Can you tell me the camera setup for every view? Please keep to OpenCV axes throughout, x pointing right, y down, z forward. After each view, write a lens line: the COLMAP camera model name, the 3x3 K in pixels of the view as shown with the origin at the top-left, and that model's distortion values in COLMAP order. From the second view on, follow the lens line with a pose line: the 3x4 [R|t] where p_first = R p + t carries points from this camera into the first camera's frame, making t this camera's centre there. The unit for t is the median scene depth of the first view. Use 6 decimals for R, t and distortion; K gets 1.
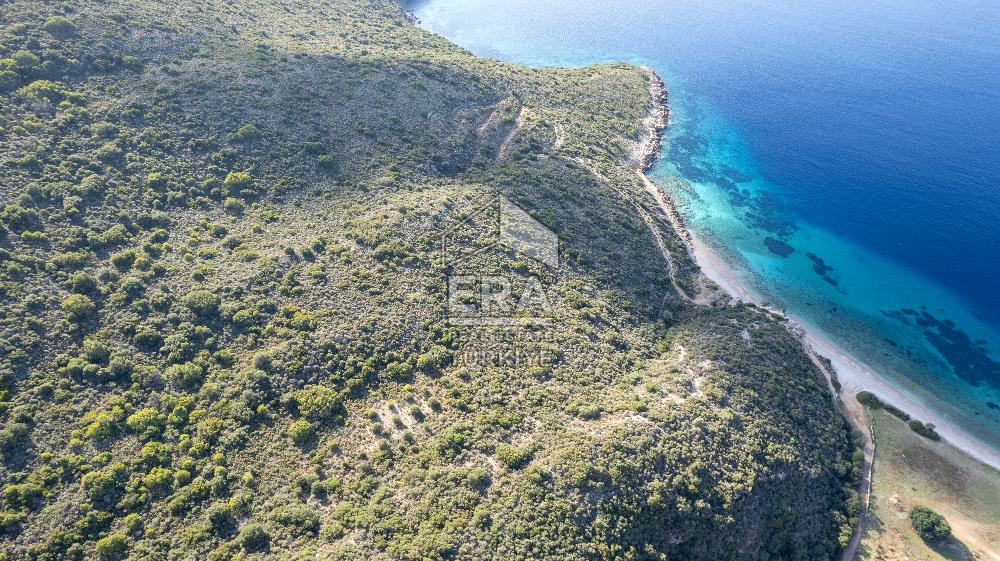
lens RADIAL K [[639.2, 0, 501.5], [0, 639.2, 286.0], [0, 0, 1]] dist [-0.082399, 0.074314]
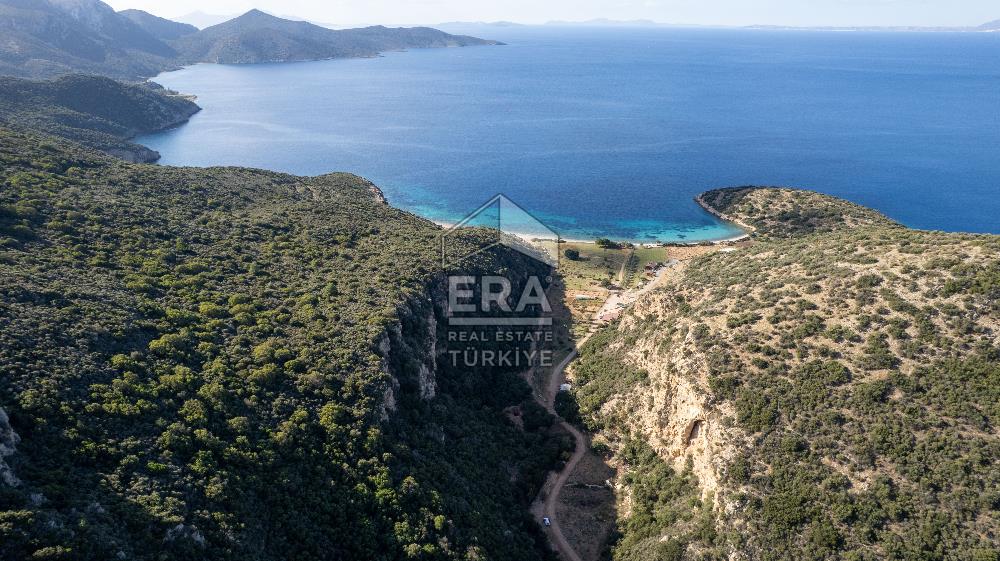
lens RADIAL K [[639.2, 0, 501.2], [0, 639.2, 283.7], [0, 0, 1]] dist [-0.082399, 0.074314]
pose [[0.805294, -0.227249, 0.547593, -0.907907], [0.380206, 0.906641, -0.182880, 0.779889], [-0.454912, 0.355470, 0.816515, -0.863577]]
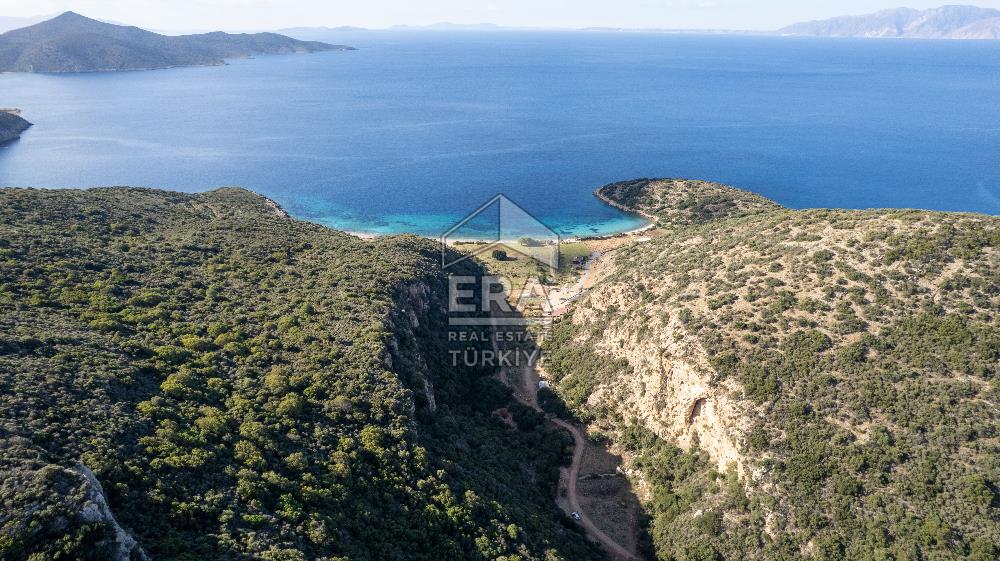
lens RADIAL K [[639.2, 0, 500.5], [0, 639.2, 285.6], [0, 0, 1]] dist [-0.082399, 0.074314]
pose [[0.651177, -0.288645, 0.701892, -1.083490], [0.486212, 0.868792, -0.093802, 0.673532], [-0.582723, 0.402350, 0.706080, -0.730947]]
